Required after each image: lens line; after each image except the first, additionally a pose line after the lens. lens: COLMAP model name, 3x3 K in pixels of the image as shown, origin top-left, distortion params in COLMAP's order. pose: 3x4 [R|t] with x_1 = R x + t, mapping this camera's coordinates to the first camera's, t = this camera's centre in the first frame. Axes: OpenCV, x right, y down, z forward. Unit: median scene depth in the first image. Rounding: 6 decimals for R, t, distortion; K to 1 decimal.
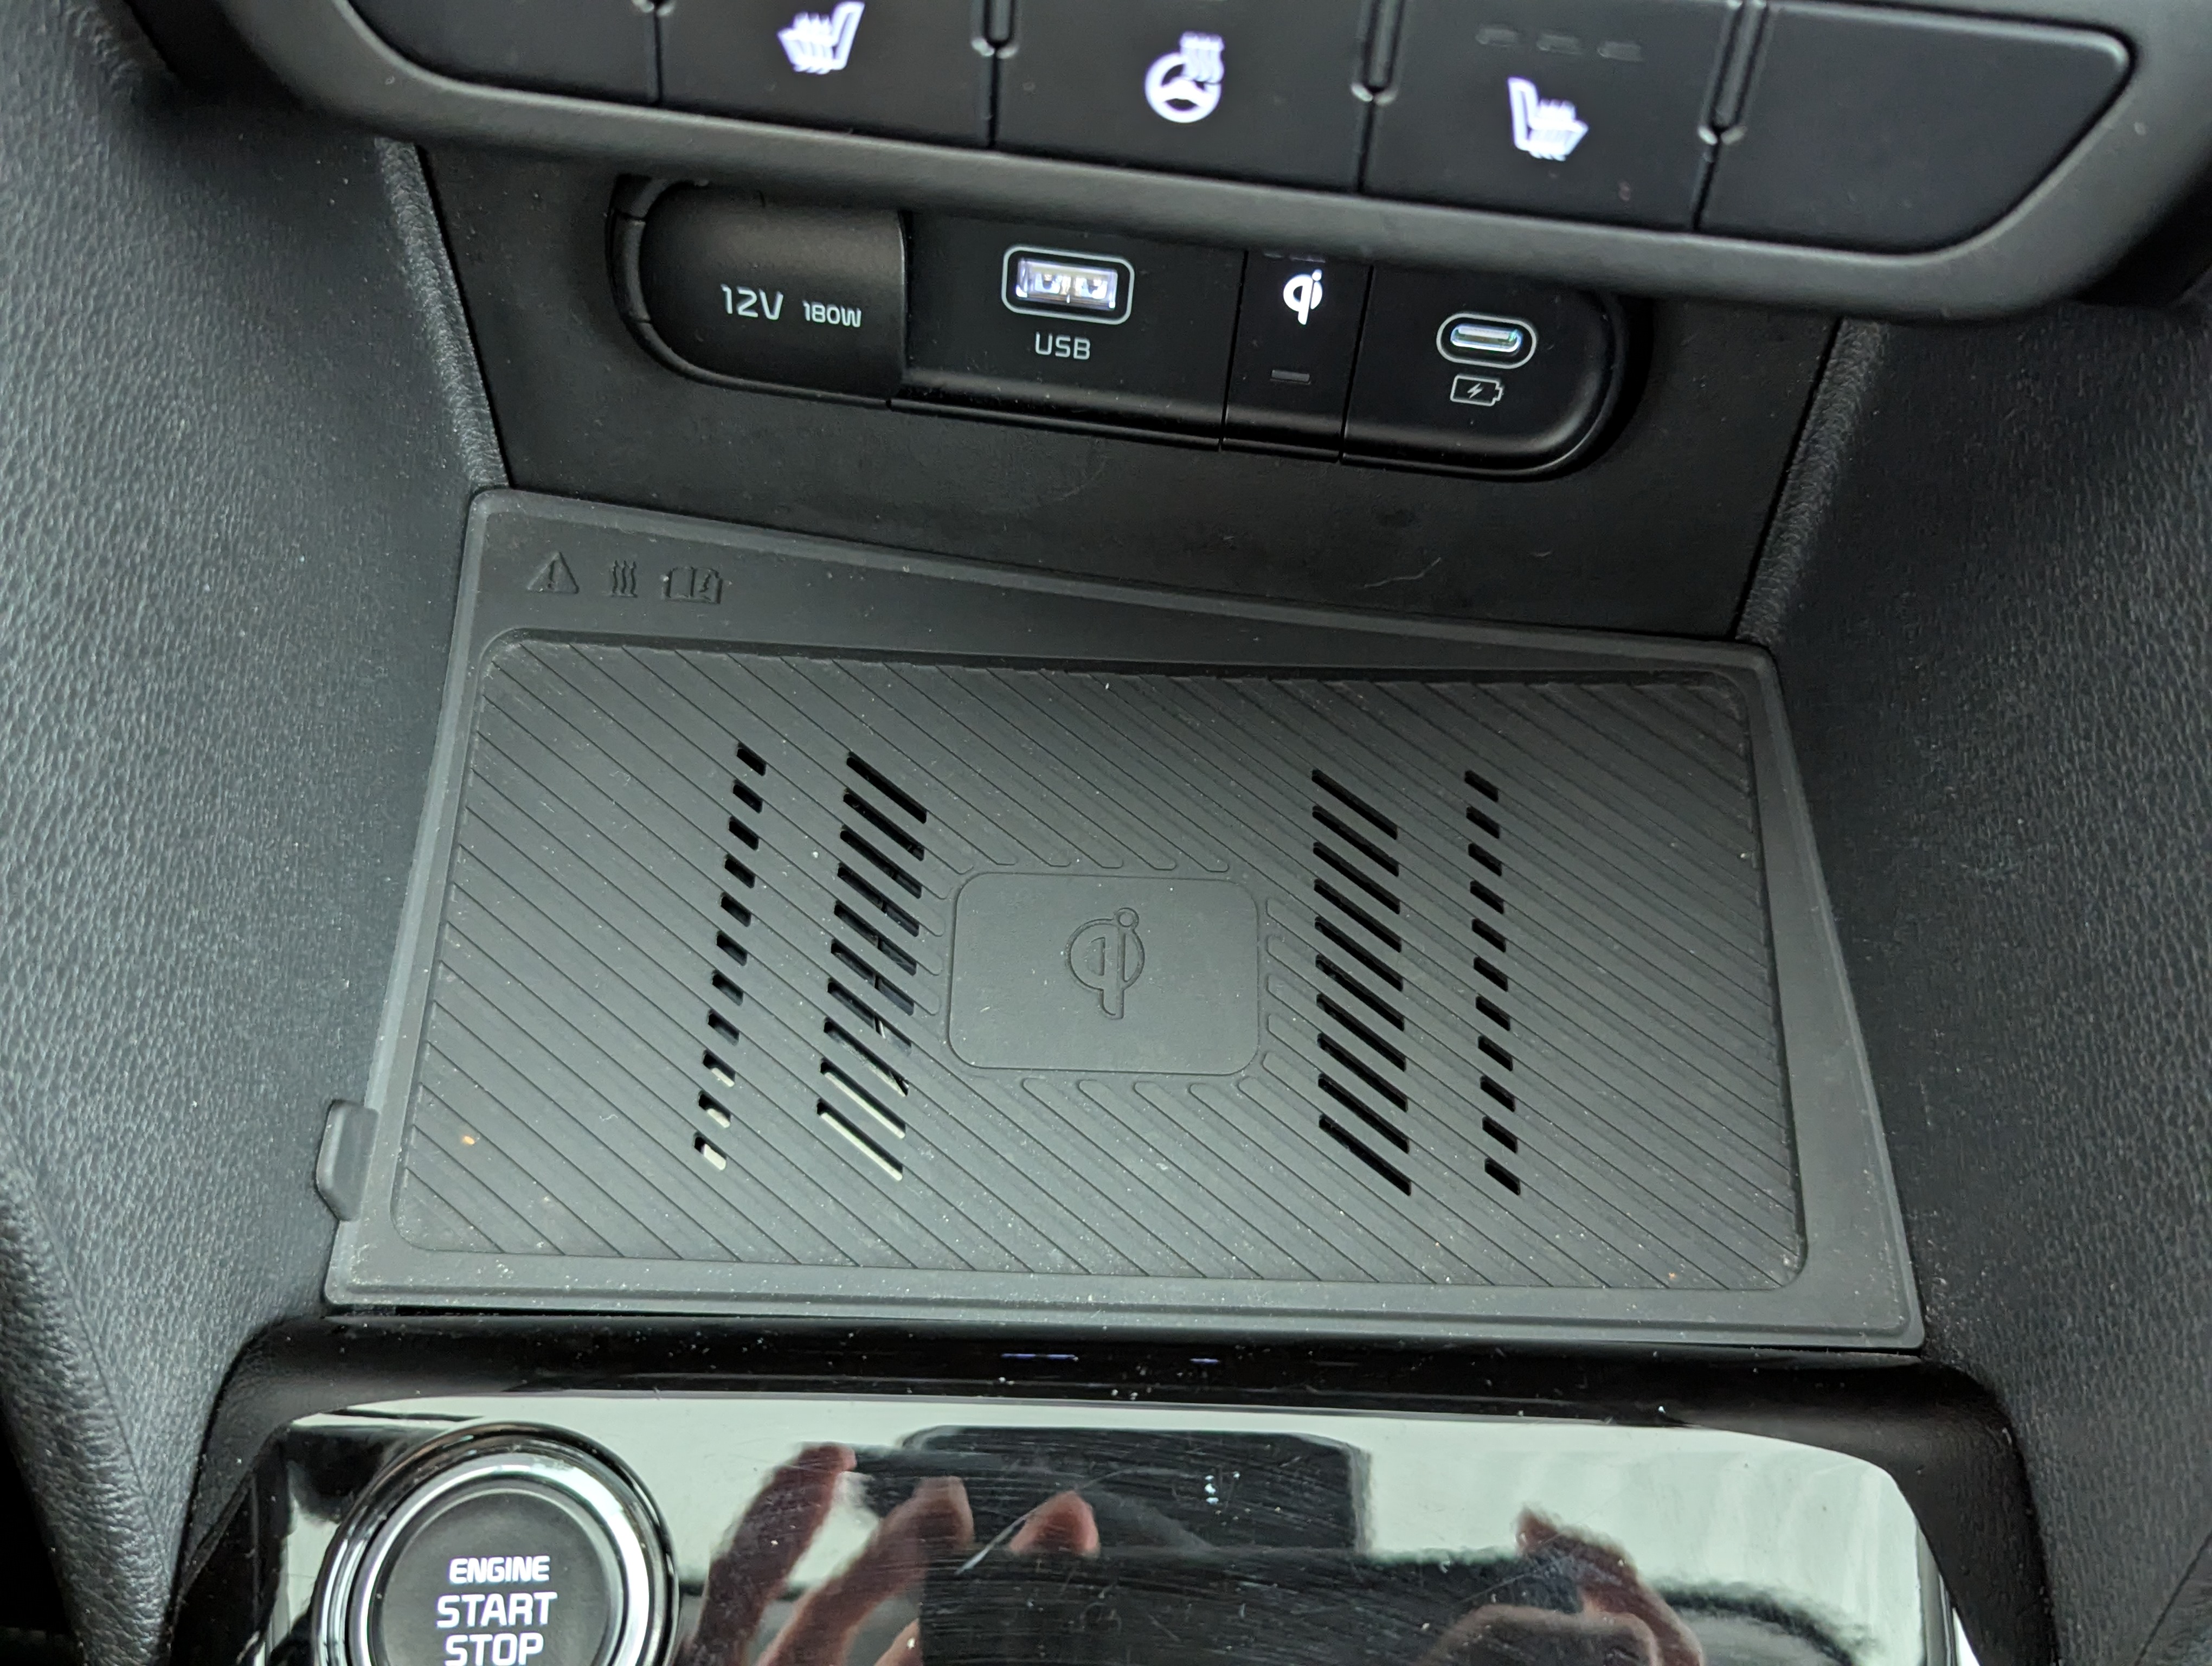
lens RADIAL K [[2146.4, 0, 1108.7], [0, 2146.4, 731.8], [0, 0, 1]] dist [0.029460, 0.000000]
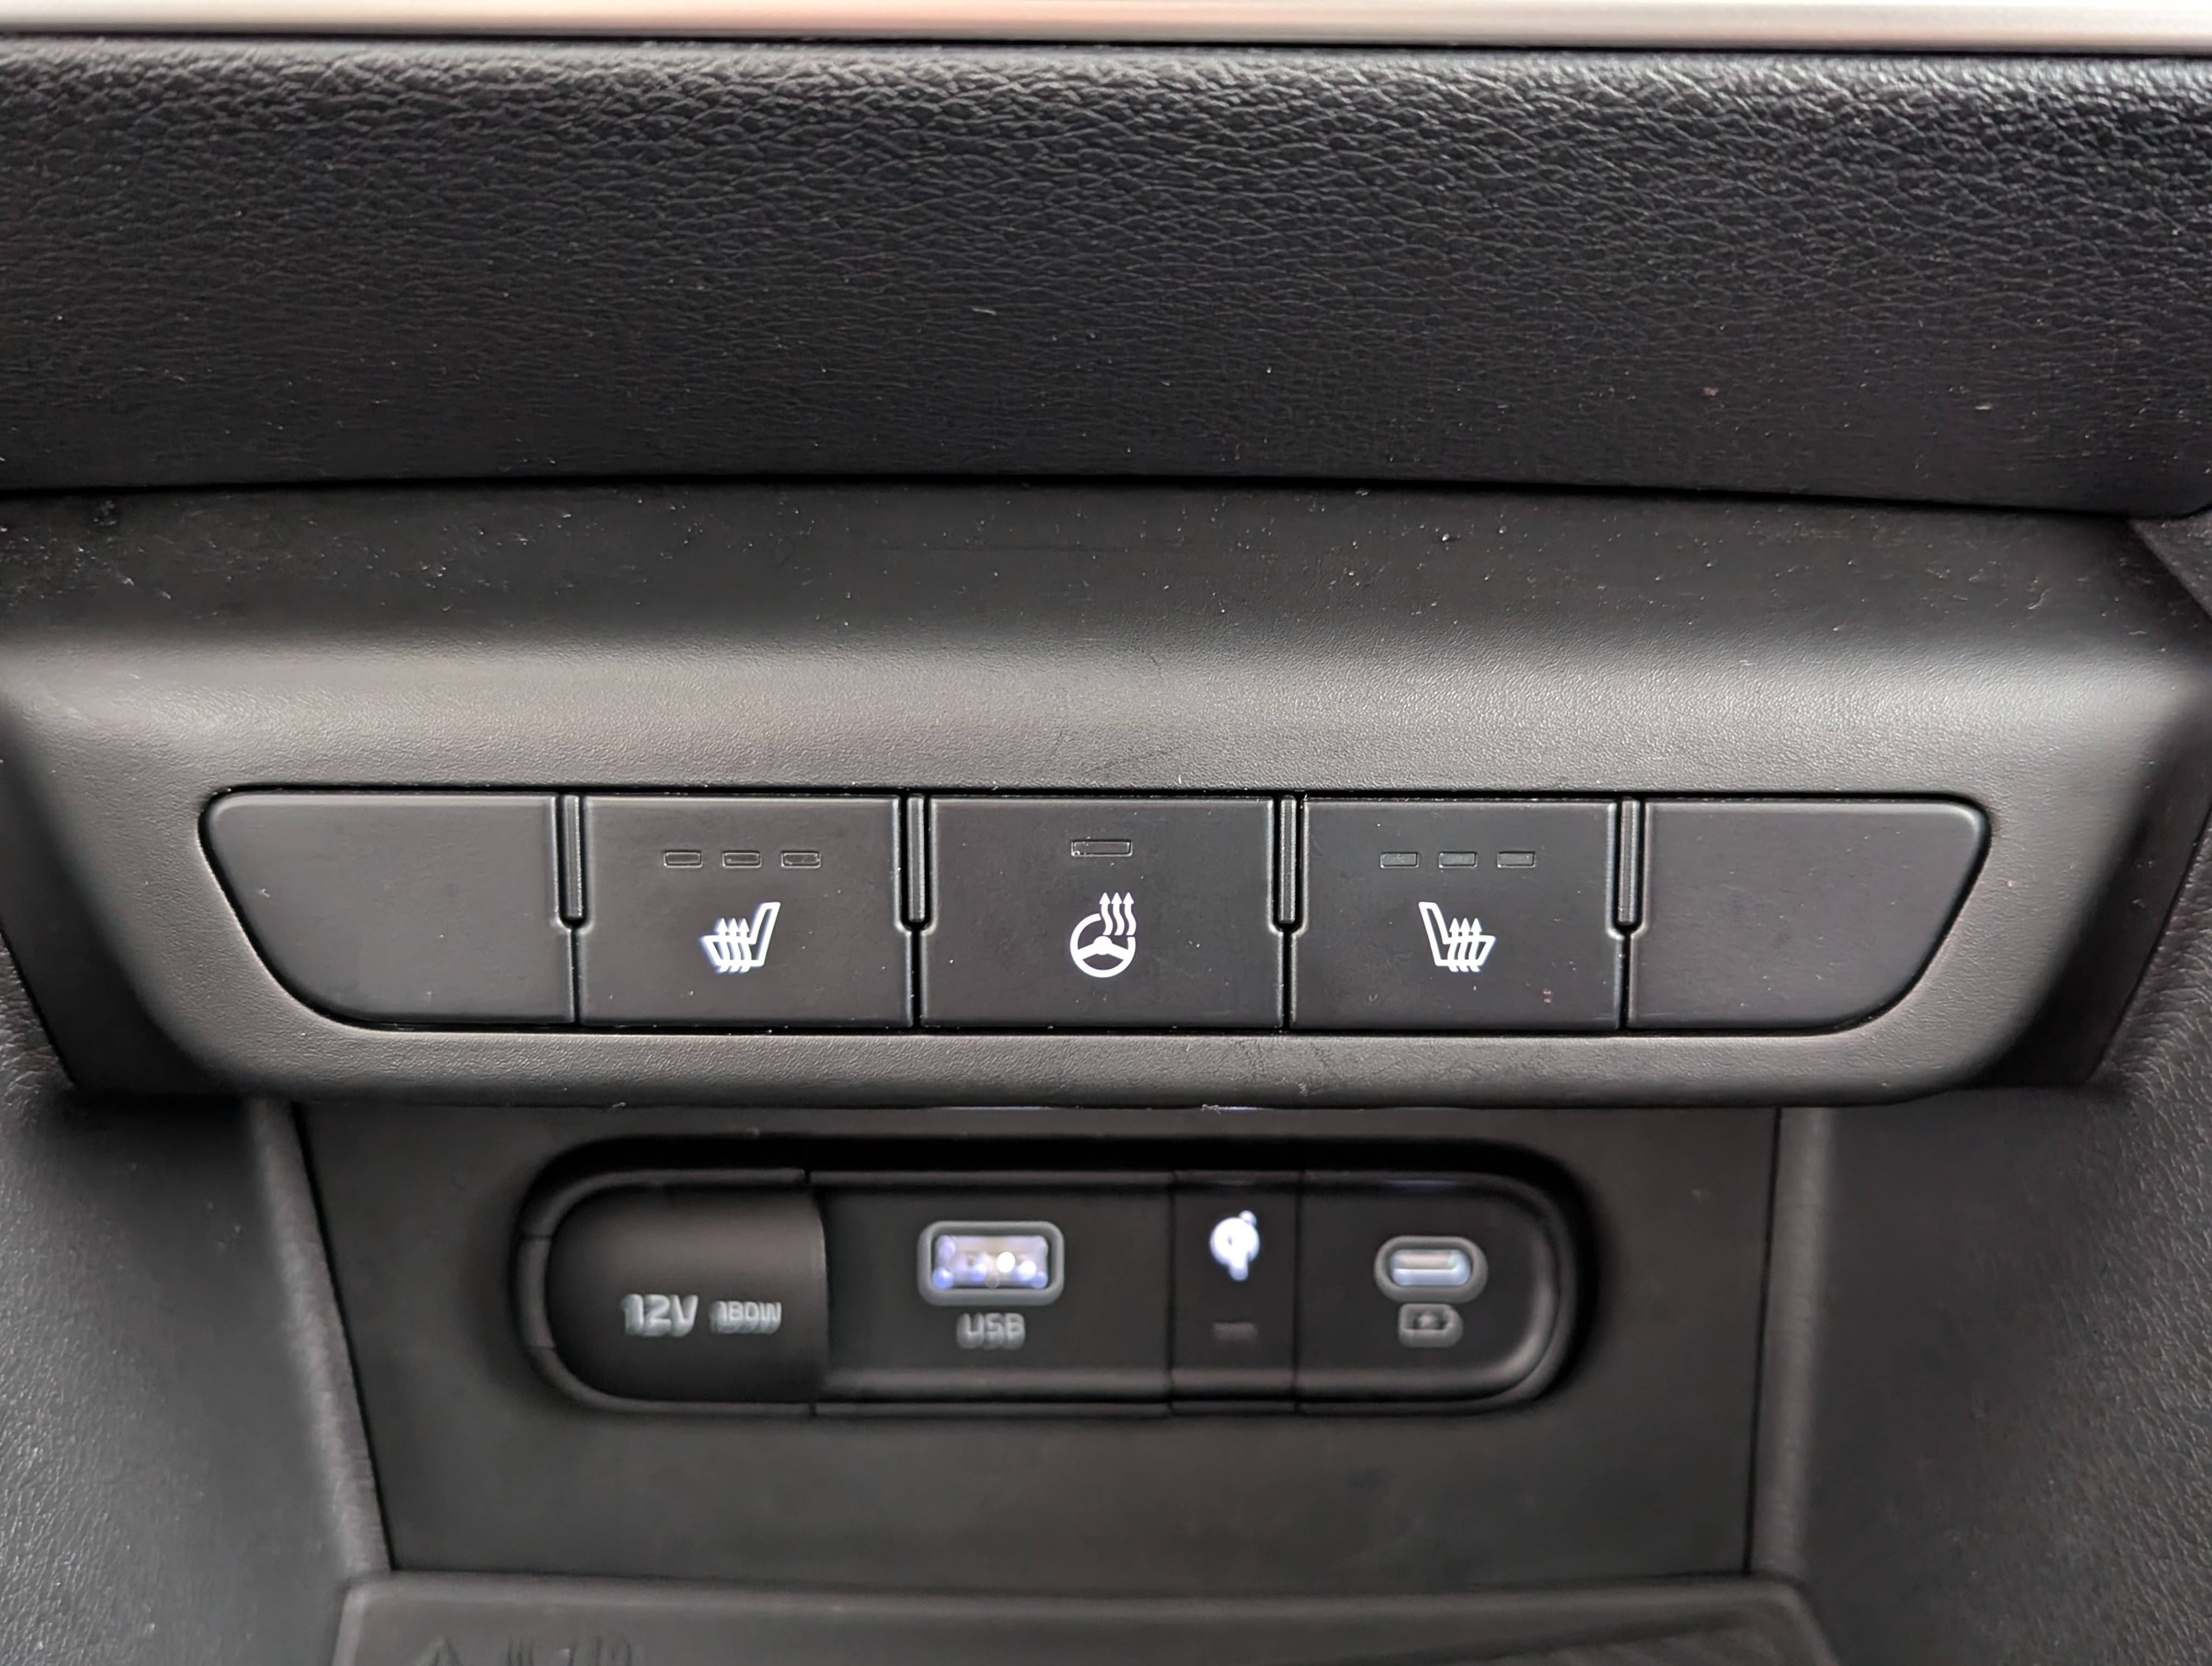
lens RADIAL K [[2146.4, 0, 1116.7], [0, 2146.4, 853.8], [0, 0, 1]] dist [0.029460, 0.000000]
pose [[0.992557, -0.091812, 0.080011, -0.024073], [0.118923, 0.872263, -0.474356, 0.098953], [-0.026239, 0.480341, 0.876689, 0.060309]]
